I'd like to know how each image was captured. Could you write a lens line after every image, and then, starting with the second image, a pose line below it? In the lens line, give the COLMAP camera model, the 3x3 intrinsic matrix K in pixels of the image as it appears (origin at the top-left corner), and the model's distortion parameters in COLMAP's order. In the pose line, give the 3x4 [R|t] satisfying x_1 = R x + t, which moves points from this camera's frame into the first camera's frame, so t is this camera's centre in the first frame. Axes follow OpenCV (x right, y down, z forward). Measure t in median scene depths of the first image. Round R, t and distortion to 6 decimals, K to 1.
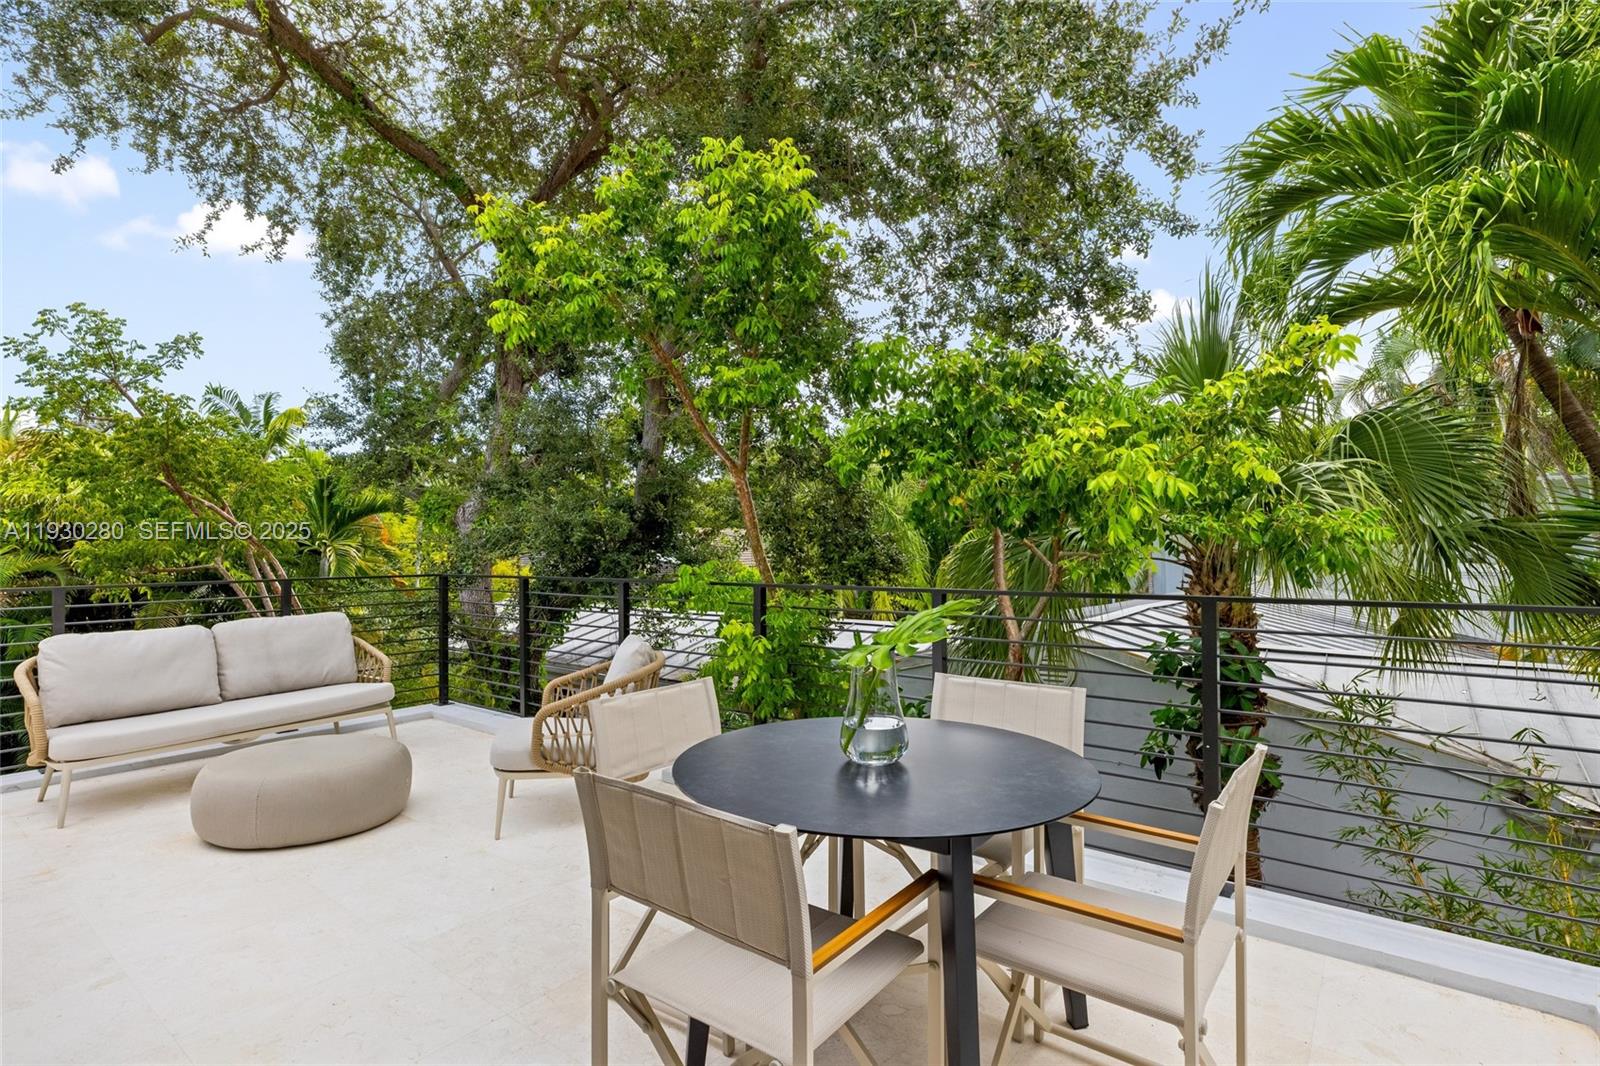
lens RADIAL K [[769.1, 0, 809.9], [0, 769.1, 527.4], [0, 0, 1]] dist [-0.005763, 0.002611]
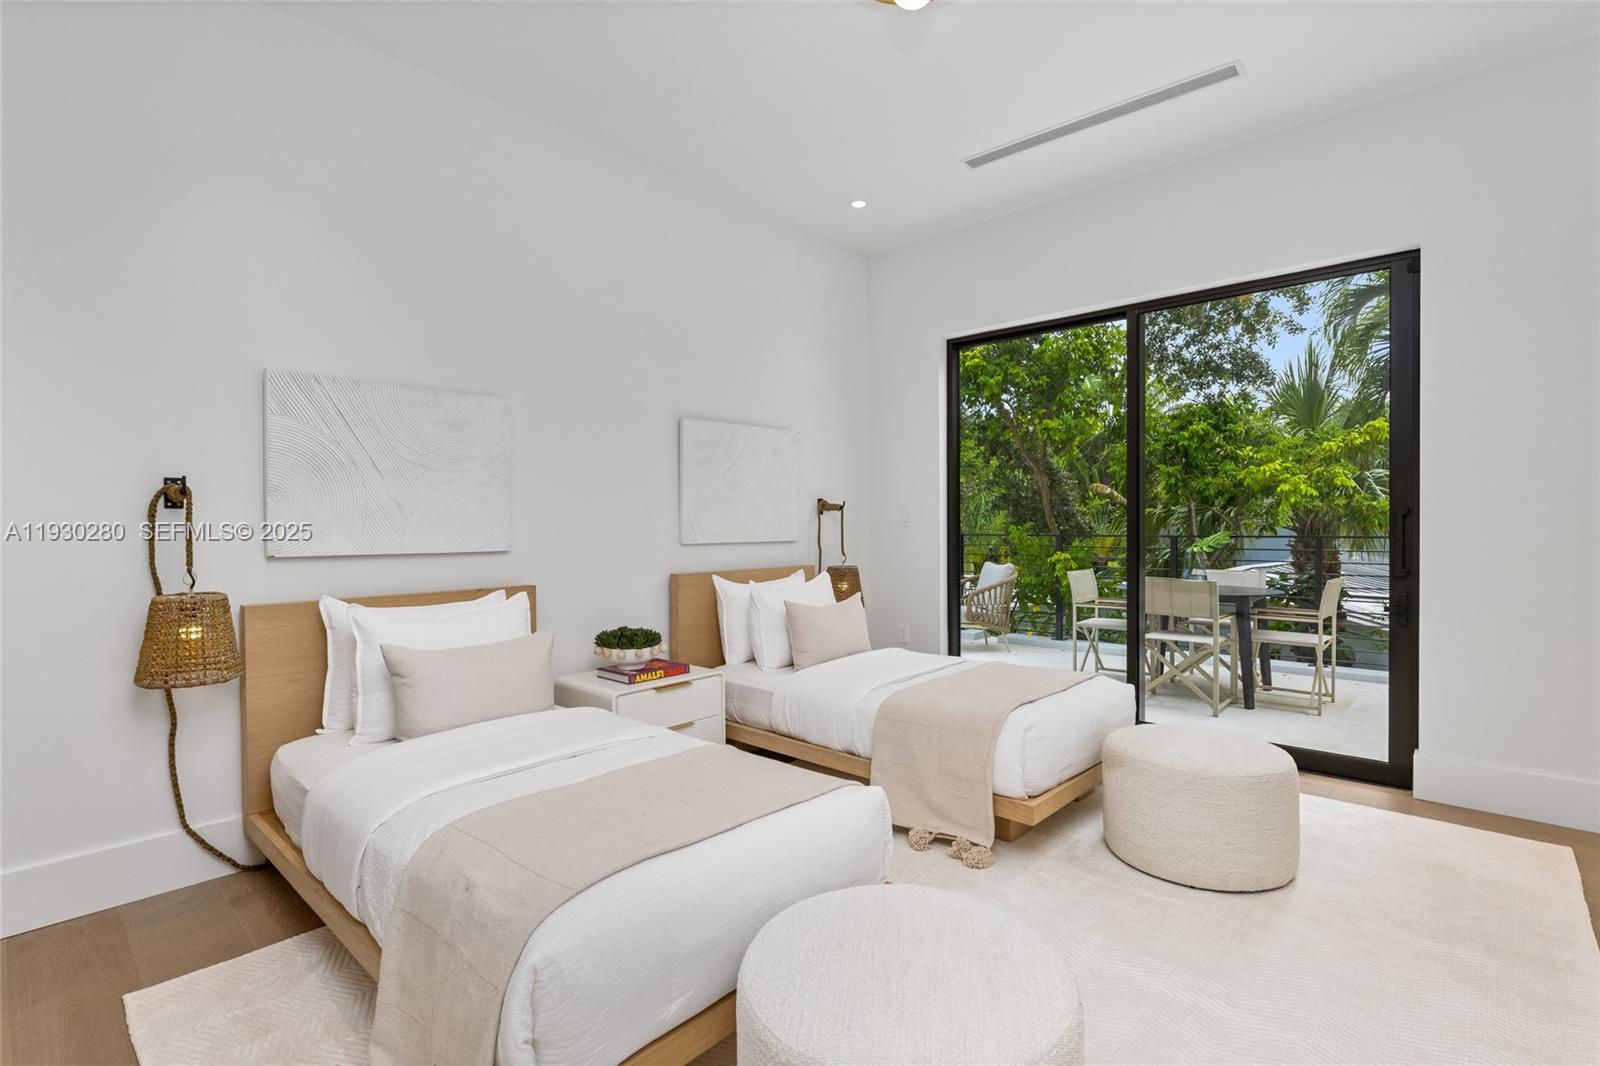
lens RADIAL K [[769.1, 0, 797.7], [0, 769.1, 524.0], [0, 0, 1]] dist [-0.005763, 0.002611]
pose [[0.996619, 0.009236, -0.081643, -0.236259], [-0.007338, 0.999696, 0.023517, 0.003506], [0.081835, -0.022839, 0.996384, -0.391603]]
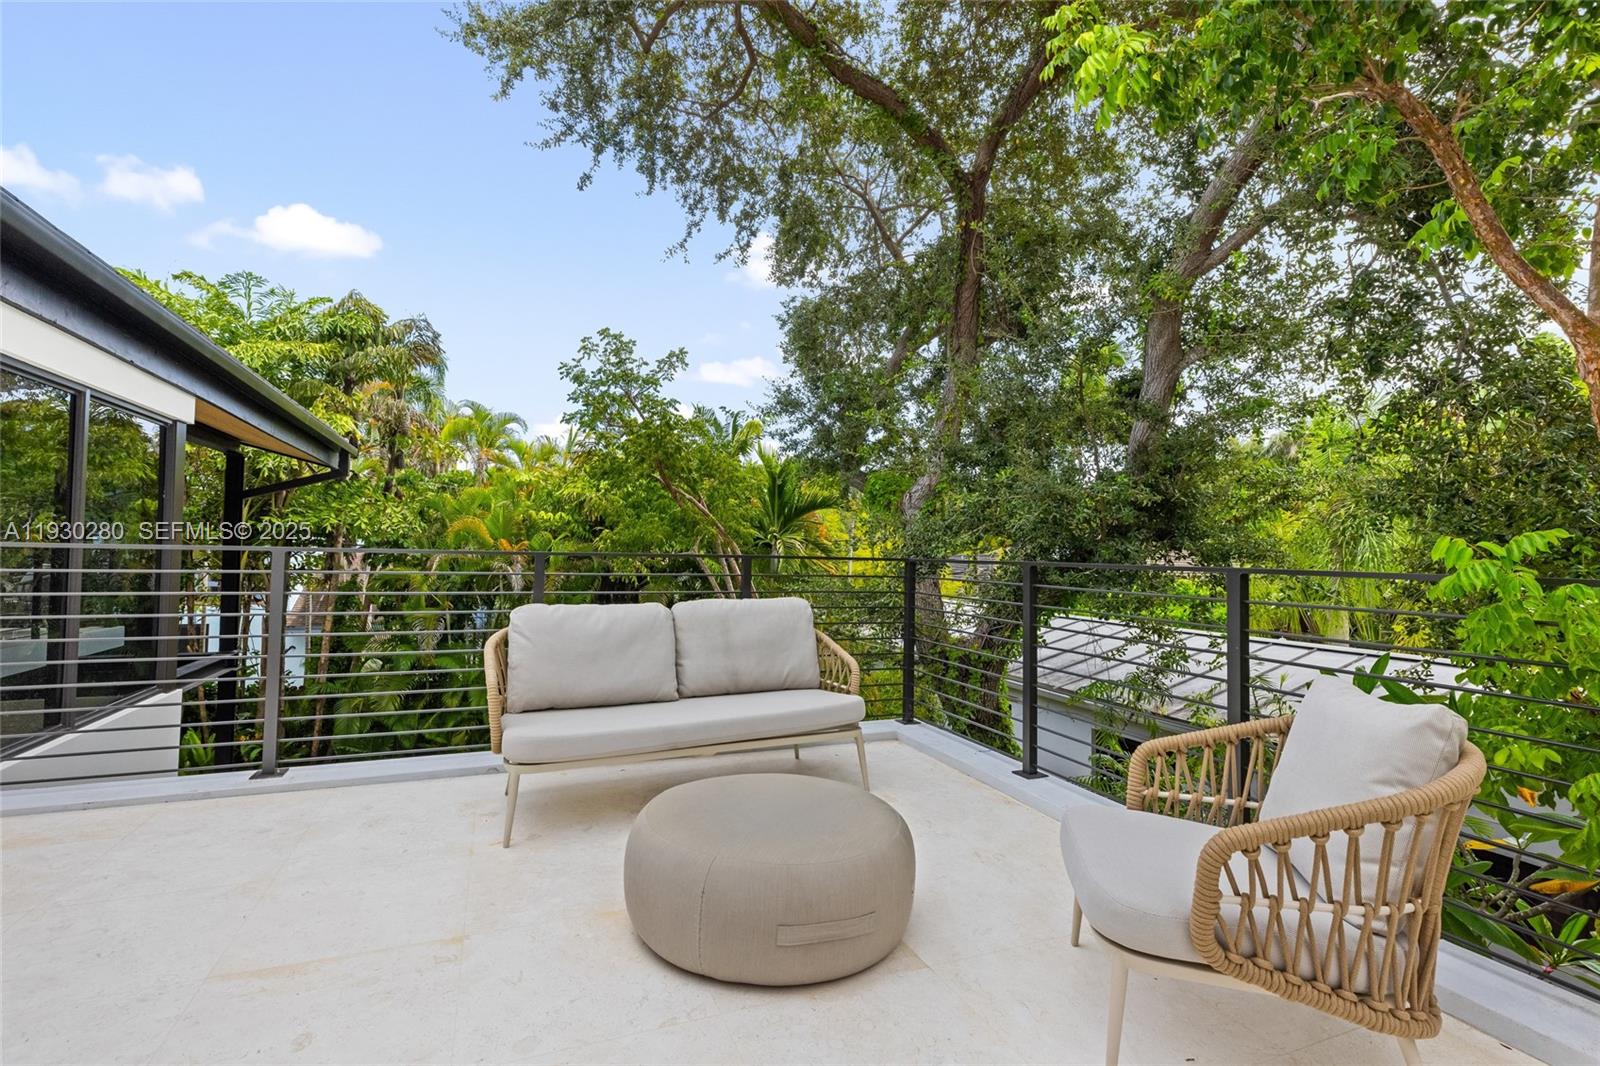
lens RADIAL K [[732.0, 0, 800.2], [0, 732.0, 535.9], [0, 0, 1]] dist [0.000349, -0.000155]
pose [[0.865698, 0.016872, -0.500283, -0.128148], [-0.017551, 0.999840, 0.003349, 0.023679], [0.500259, 0.005881, 0.865856, 0.185941]]
